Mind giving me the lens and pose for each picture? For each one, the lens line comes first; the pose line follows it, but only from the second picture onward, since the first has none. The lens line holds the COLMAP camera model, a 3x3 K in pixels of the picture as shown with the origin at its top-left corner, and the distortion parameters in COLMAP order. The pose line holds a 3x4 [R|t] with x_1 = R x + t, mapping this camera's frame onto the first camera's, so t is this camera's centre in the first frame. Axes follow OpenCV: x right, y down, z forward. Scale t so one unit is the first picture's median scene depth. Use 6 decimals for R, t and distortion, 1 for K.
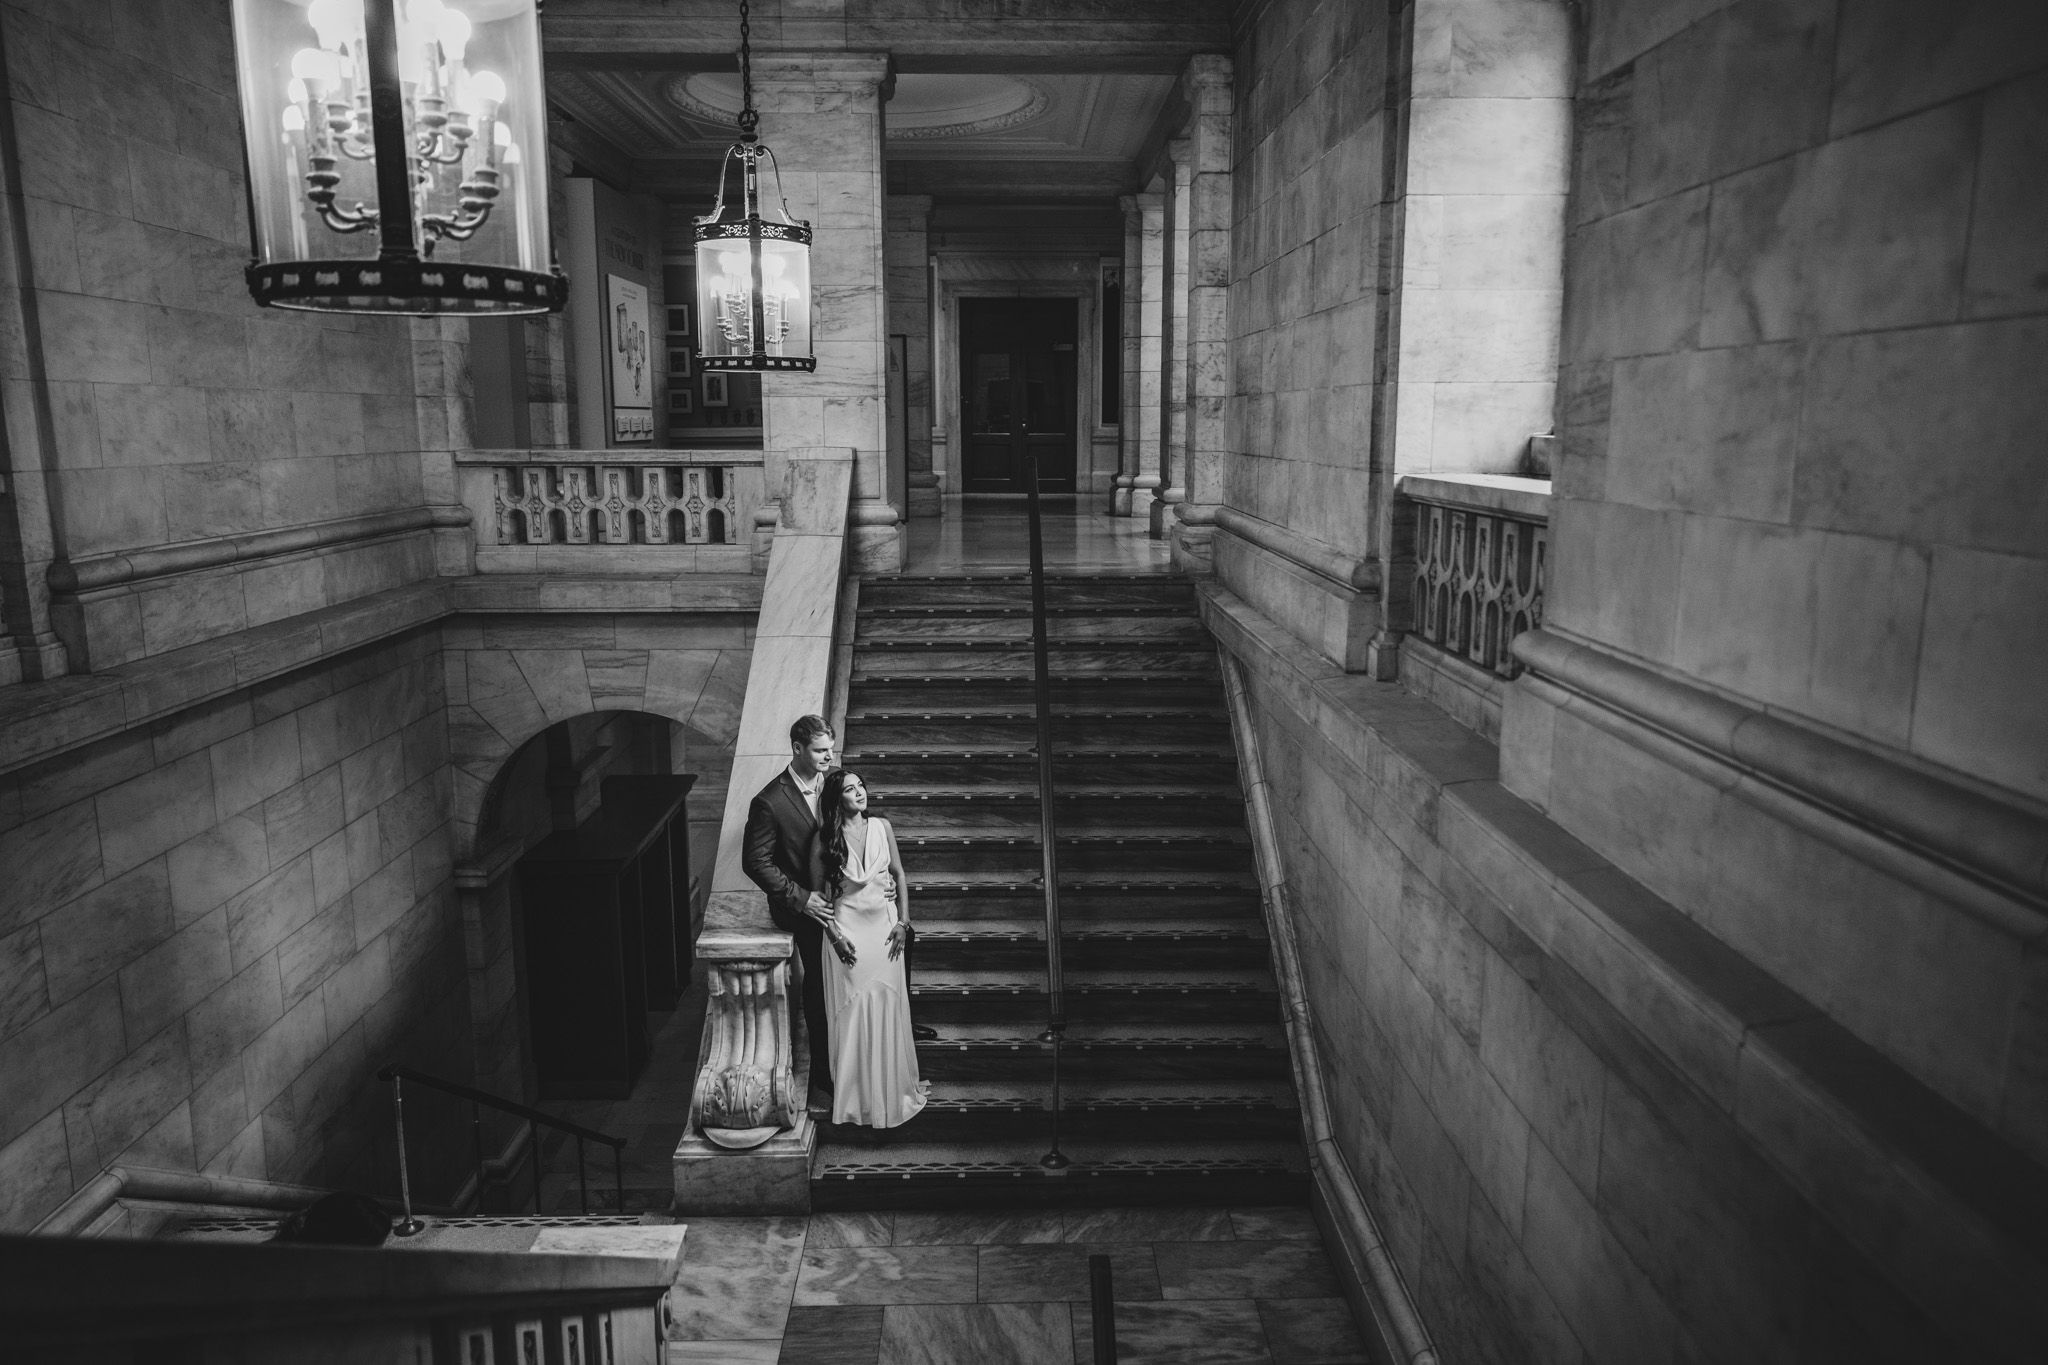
lens RADIAL K [[1450.0, 0, 1051.6], [0, 1450.0, 681.8], [0, 0, 1]] dist [-0.002103, -0.000479]
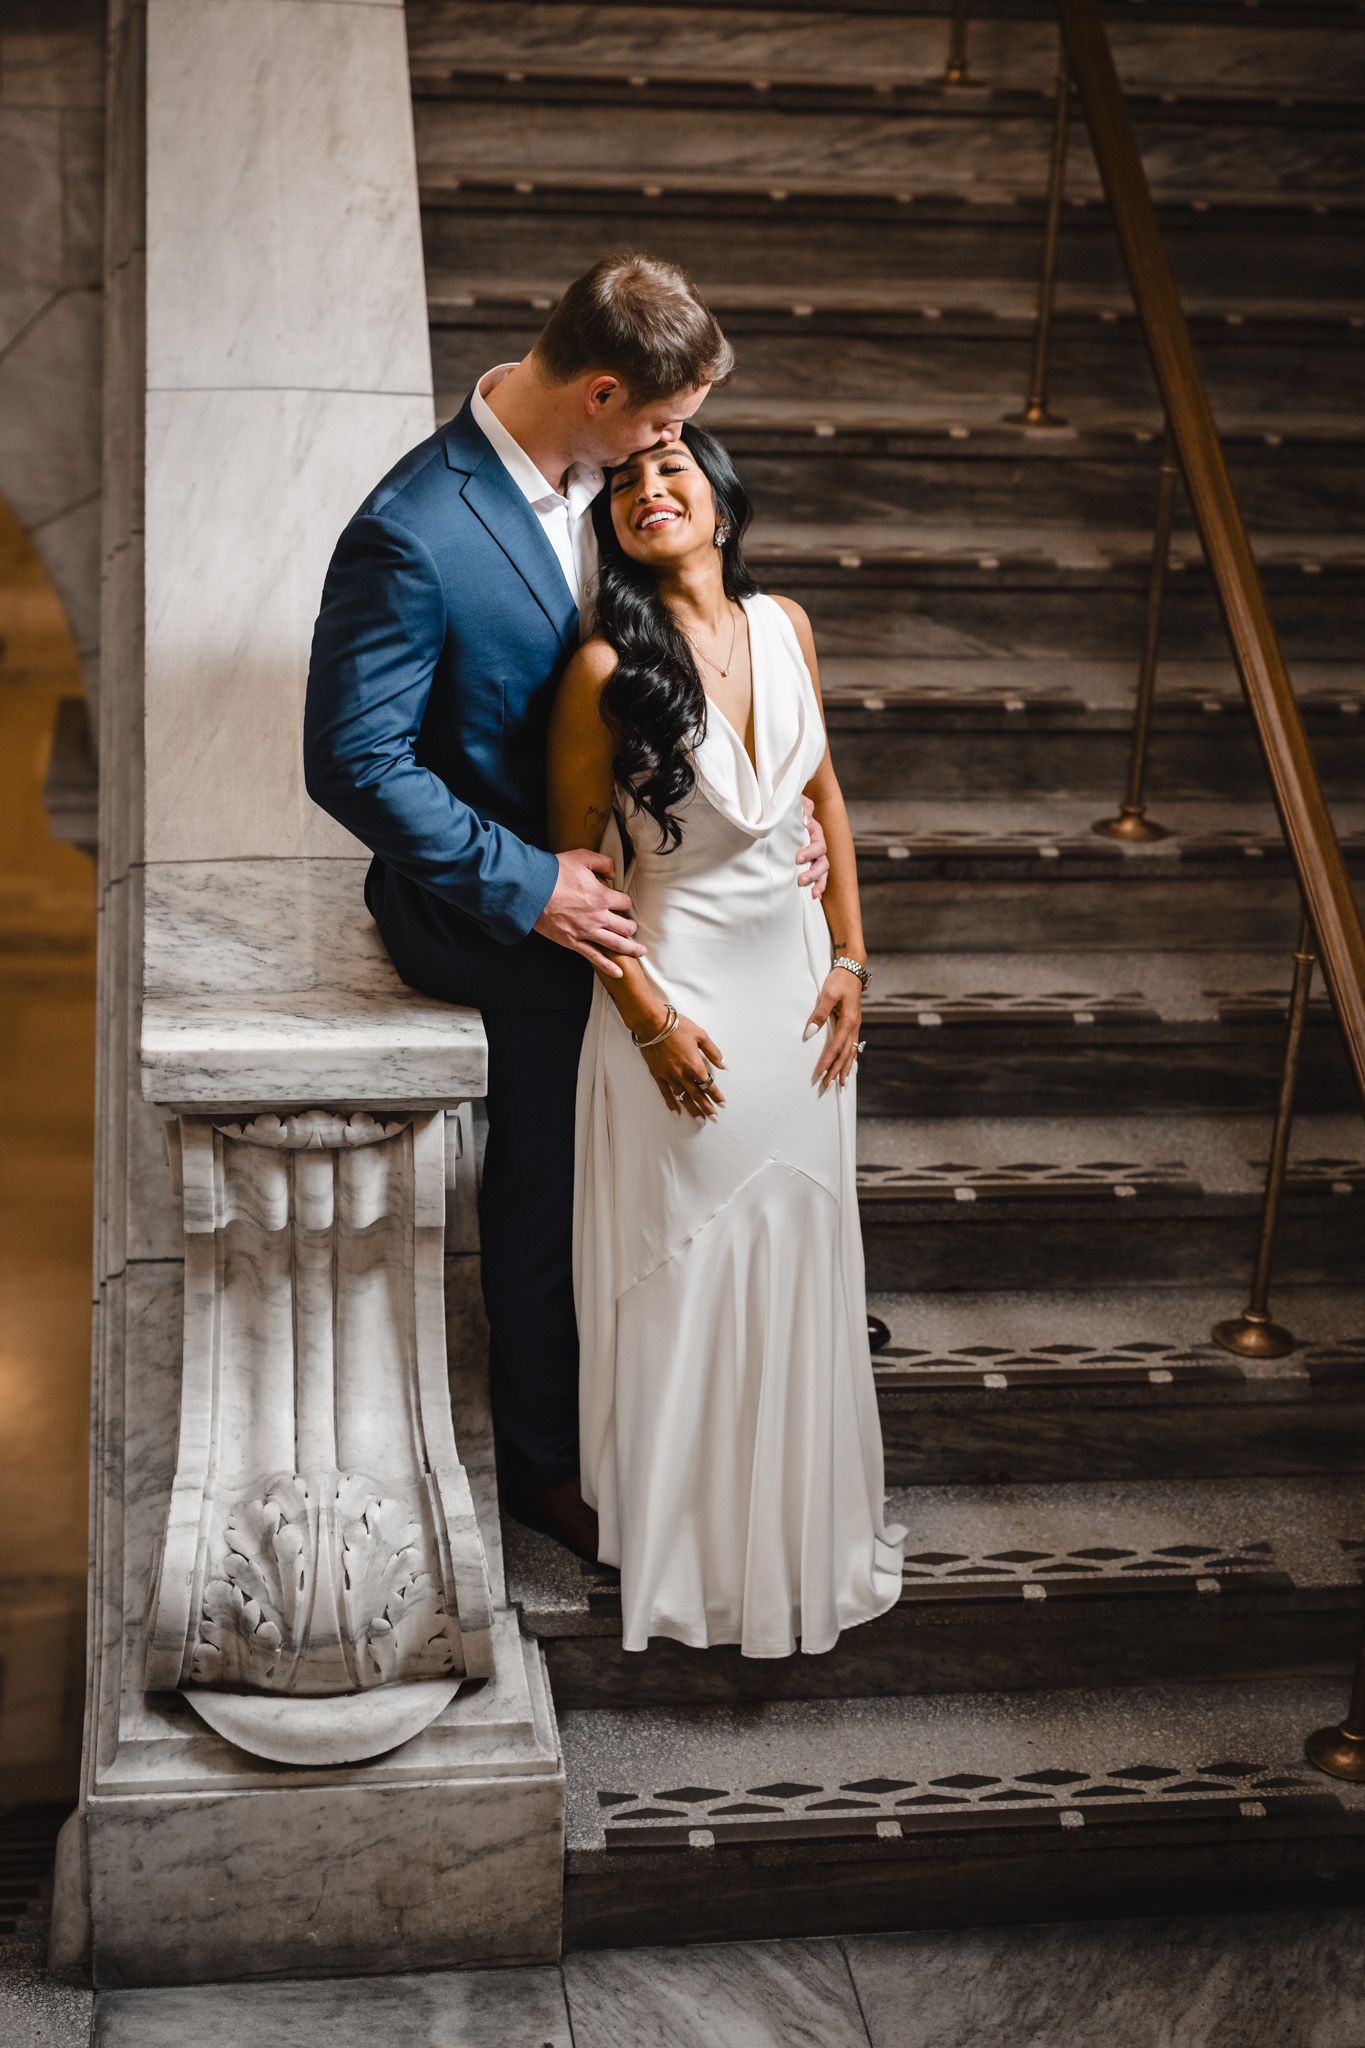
lens RADIAL K [[3064.4, 0, 682.5], [0, 3064.4, 1024.0], [0, 0, 1]] dist [0.000406, -0.013983]
pose [[0.993517, -0.001887, 0.113664, -0.201399], [-0.020568, 0.980376, 0.196059, 0.058718], [-0.111804, -0.197126, 0.973982, 0.414073]]
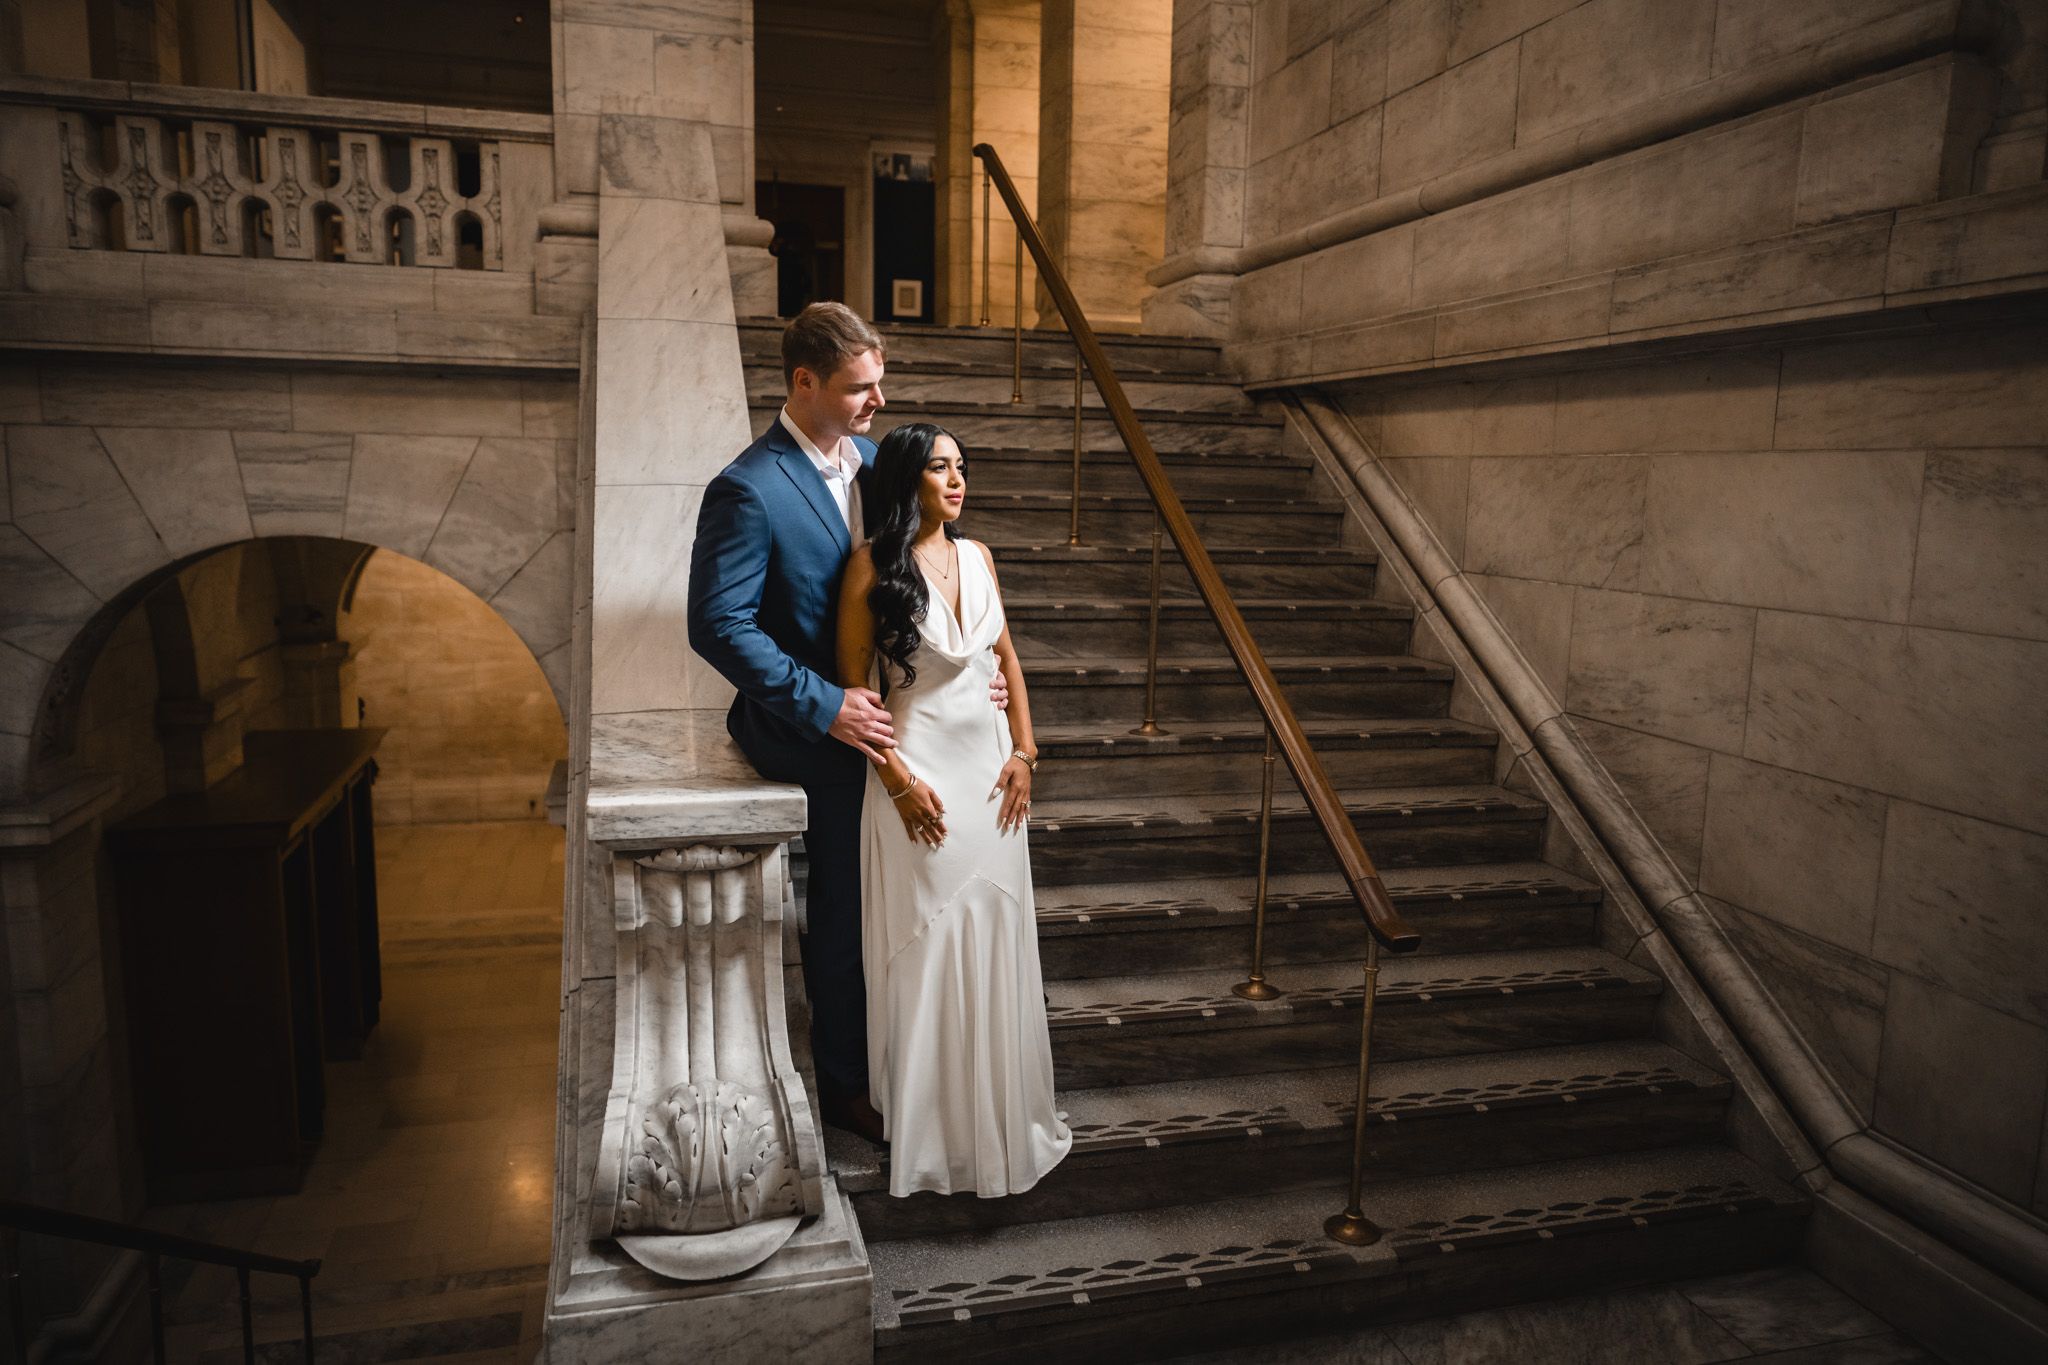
lens RADIAL K [[1403.0, 0, 1027.6], [0, 1403.0, 689.2], [0, 0, 1]] dist [0.002610, -0.000720]
pose [[0.973368, -0.017150, 0.228605, -0.204006], [0.023846, 0.999363, -0.026562, 0.153393], [-0.228004, 0.031306, 0.973157, 0.541115]]
